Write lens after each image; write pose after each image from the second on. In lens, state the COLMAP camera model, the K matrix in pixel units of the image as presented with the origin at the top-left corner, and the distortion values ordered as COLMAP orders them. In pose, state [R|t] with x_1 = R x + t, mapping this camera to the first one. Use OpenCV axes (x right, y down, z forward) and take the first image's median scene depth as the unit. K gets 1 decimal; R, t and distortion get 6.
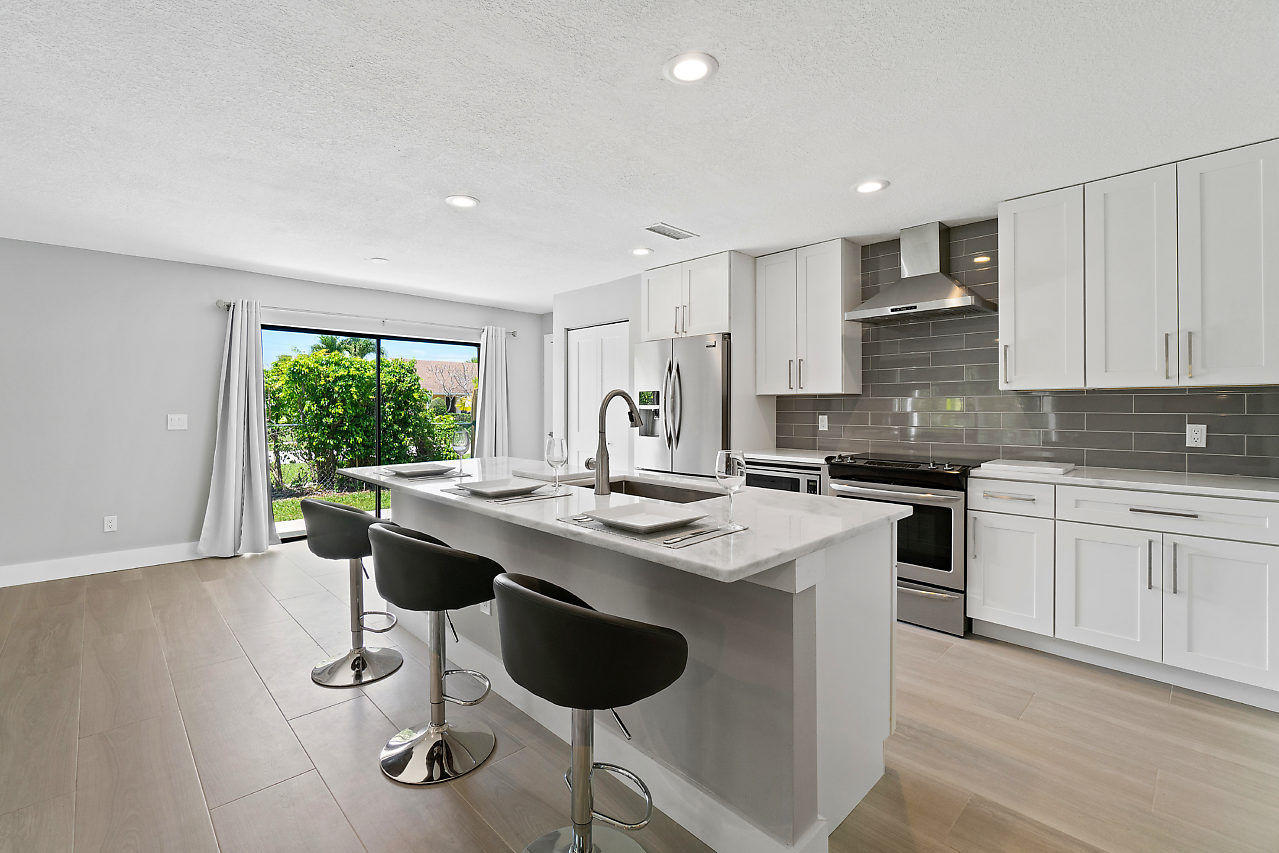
lens RADIAL K [[568.2, 0, 615.9], [0, 568.2, 407.4], [0, 0, 1]] dist [0.000053, 0.000039]
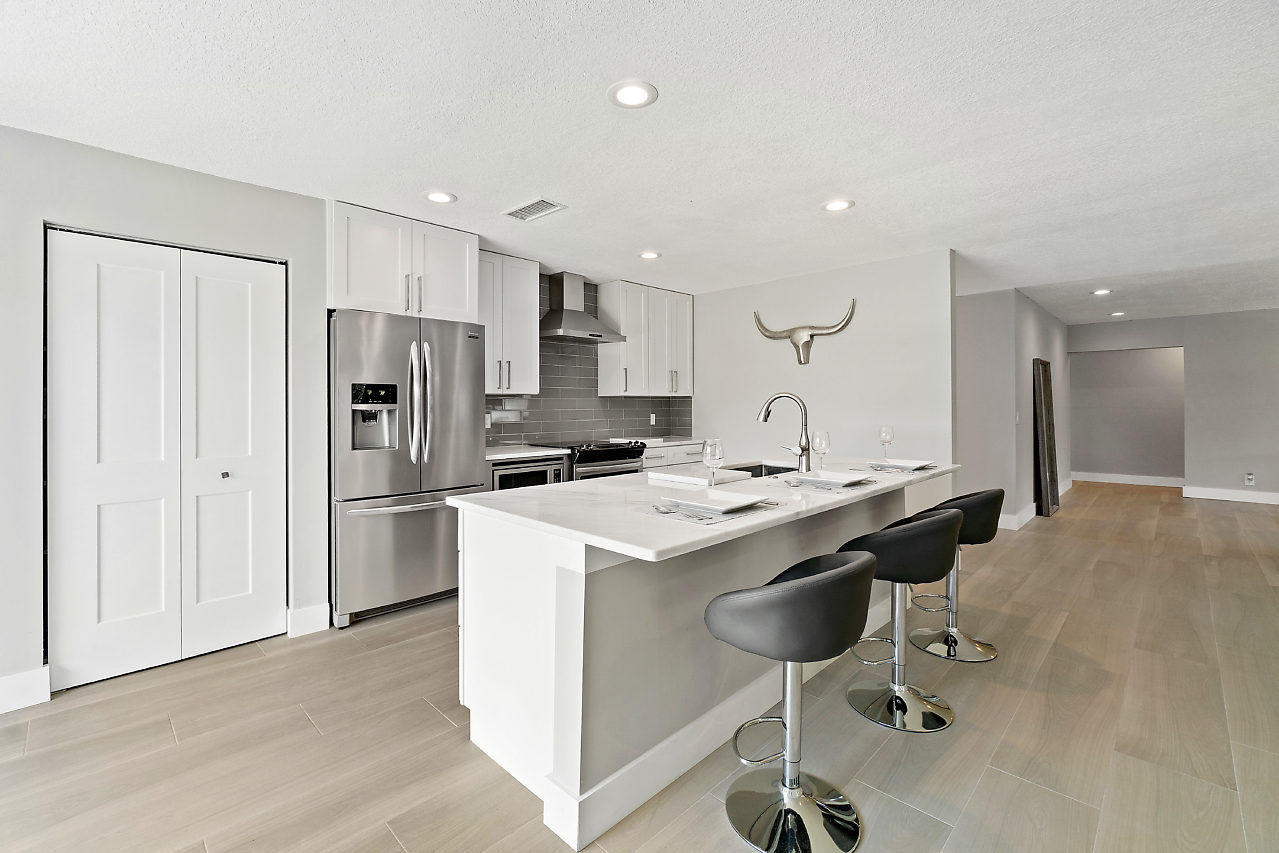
lens RADIAL K [[553.2, 0, 632.7], [0, 553.2, 407.4], [0, 0, 1]] dist [-0.000117, 0.000021]
pose [[-0.045821, -0.002571, 0.998946, -0.710583], [0.004400, 0.999986, 0.002775, -0.000689], [-0.998940, 0.004522, -0.045809, 0.810295]]
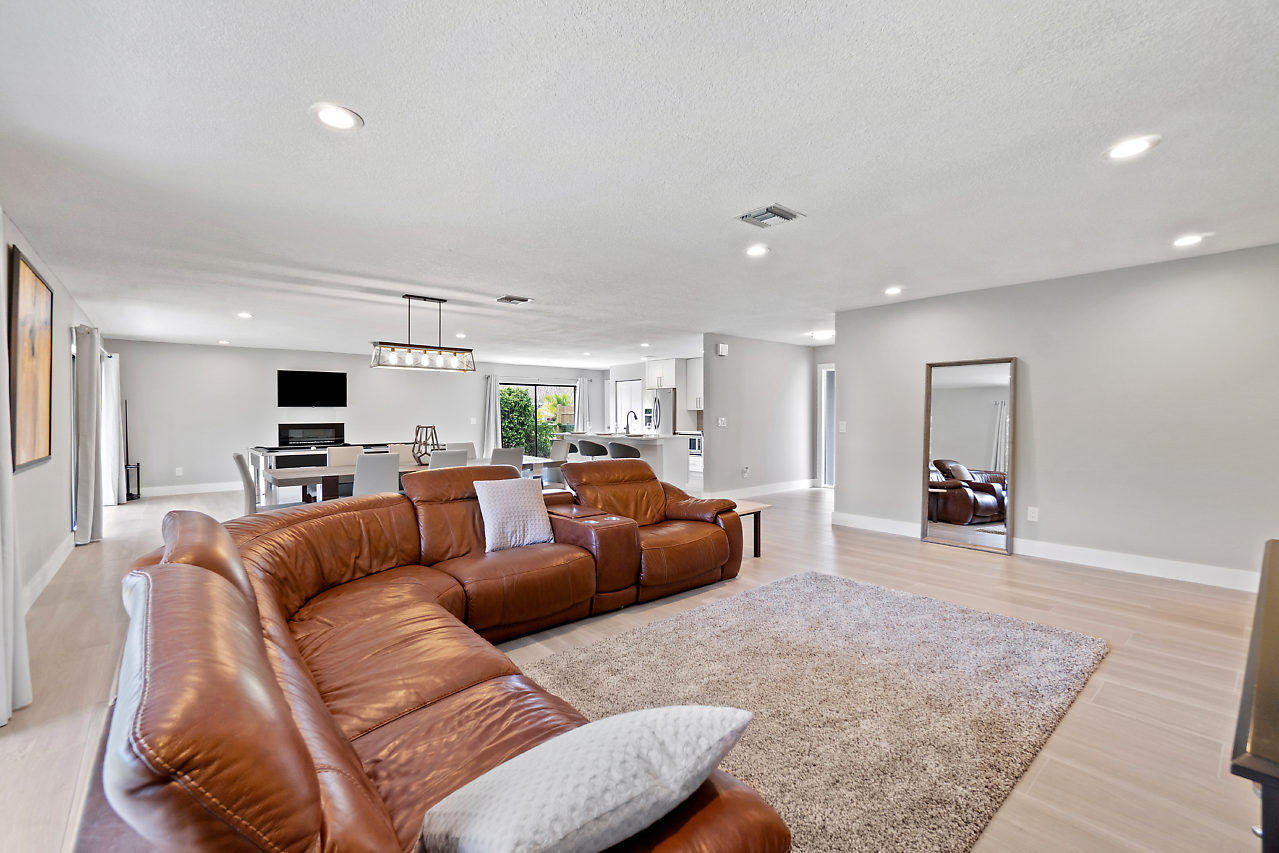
lens RADIAL K [[544.4, 0, 634.1], [0, 544.4, 412.4], [0, 0, 1]] dist [0.000216, 0.000039]
pose [[0.999253, -0.002573, -0.038570, 0.100252], [0.002433, 0.999990, -0.003670, -0.002834], [0.038579, 0.003574, 0.999249, -1.687412]]
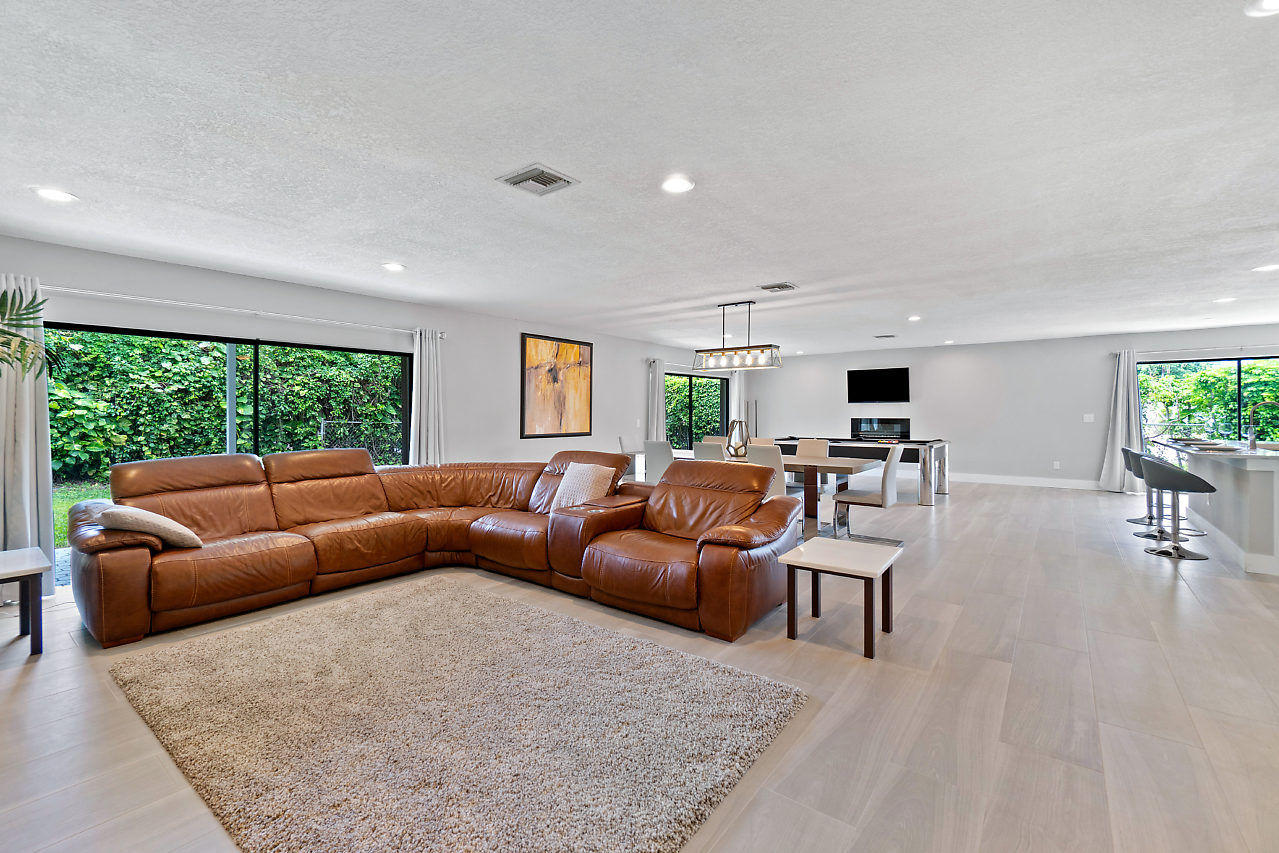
lens RADIAL K [[553.2, 0, 632.7], [0, 553.2, 407.4], [0, 0, 1]] dist [-0.000117, 0.000021]
pose [[0.177182, -0.006135, -0.984159, 0.897534], [0.001409, 0.999981, -0.005980, -0.002407], [0.984177, -0.000328, 0.177187, -0.959316]]
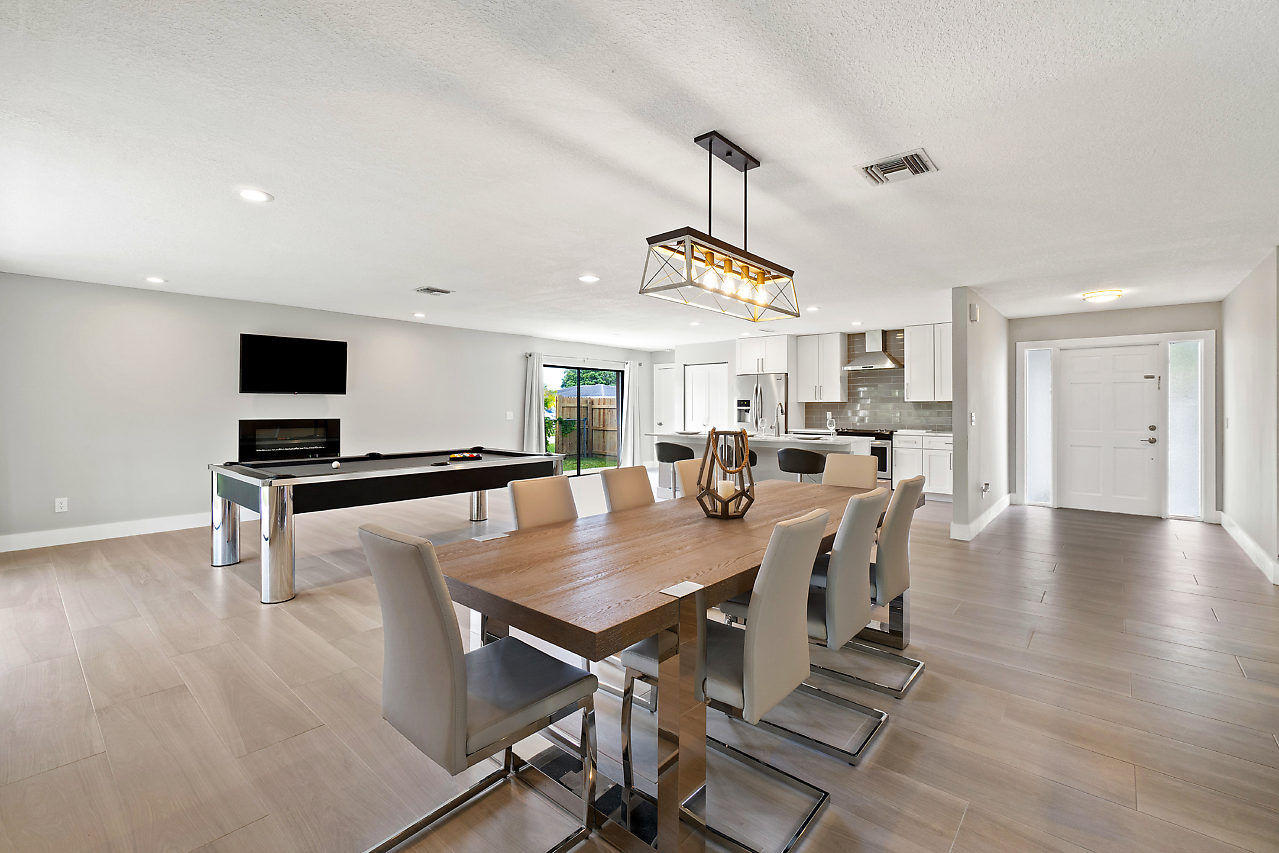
lens RADIAL K [[553.2, 0, 632.7], [0, 553.2, 407.4], [0, 0, 1]] dist [-0.000117, 0.000021]
pose [[0.994460, 0.000567, 0.105110, -0.601354], [-0.000444, 0.999999, -0.001195, 0.000024], [-0.105111, 0.001141, 0.994460, -1.010001]]
